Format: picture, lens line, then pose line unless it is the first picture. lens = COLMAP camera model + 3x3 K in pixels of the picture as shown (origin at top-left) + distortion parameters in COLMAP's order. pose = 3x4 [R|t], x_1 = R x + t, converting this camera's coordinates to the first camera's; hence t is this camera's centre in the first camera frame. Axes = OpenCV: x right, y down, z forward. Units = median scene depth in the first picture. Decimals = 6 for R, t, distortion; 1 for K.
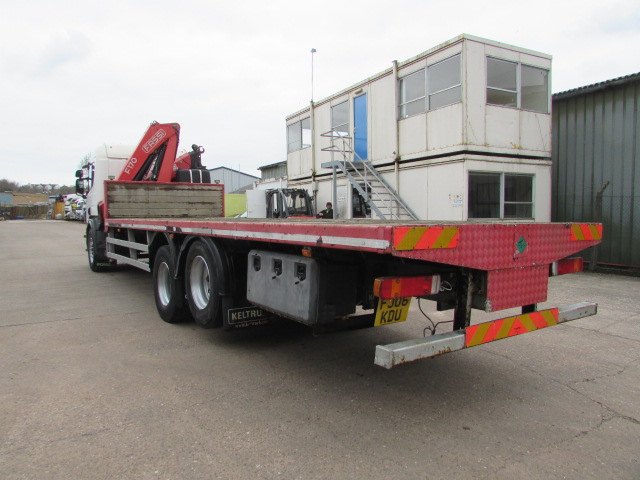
lens RADIAL K [[444.3, 0, 311.4], [0, 444.3, 239.2], [0, 0, 1]] dist [-0.023214, 0.000037]
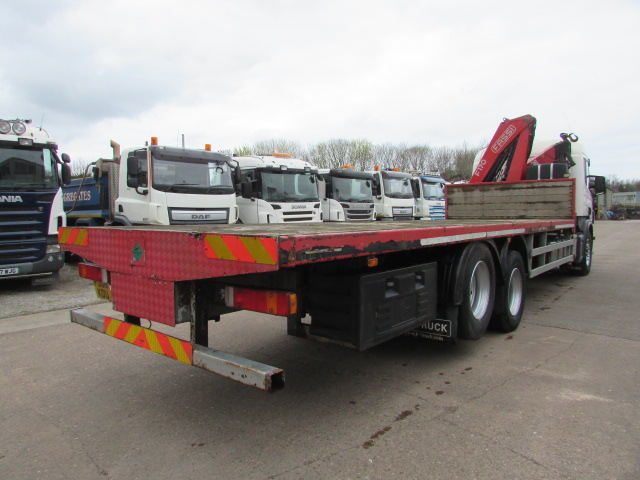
lens RADIAL K [[444.3, 0, 311.4], [0, 444.3, 239.2], [0, 0, 1]] dist [-0.023214, 0.000037]
pose [[0.298025, 0.050833, -0.953204, 0.454779], [-0.049792, 0.998049, 0.037657, -0.021093], [0.953259, 0.036239, 0.299974, 0.327811]]
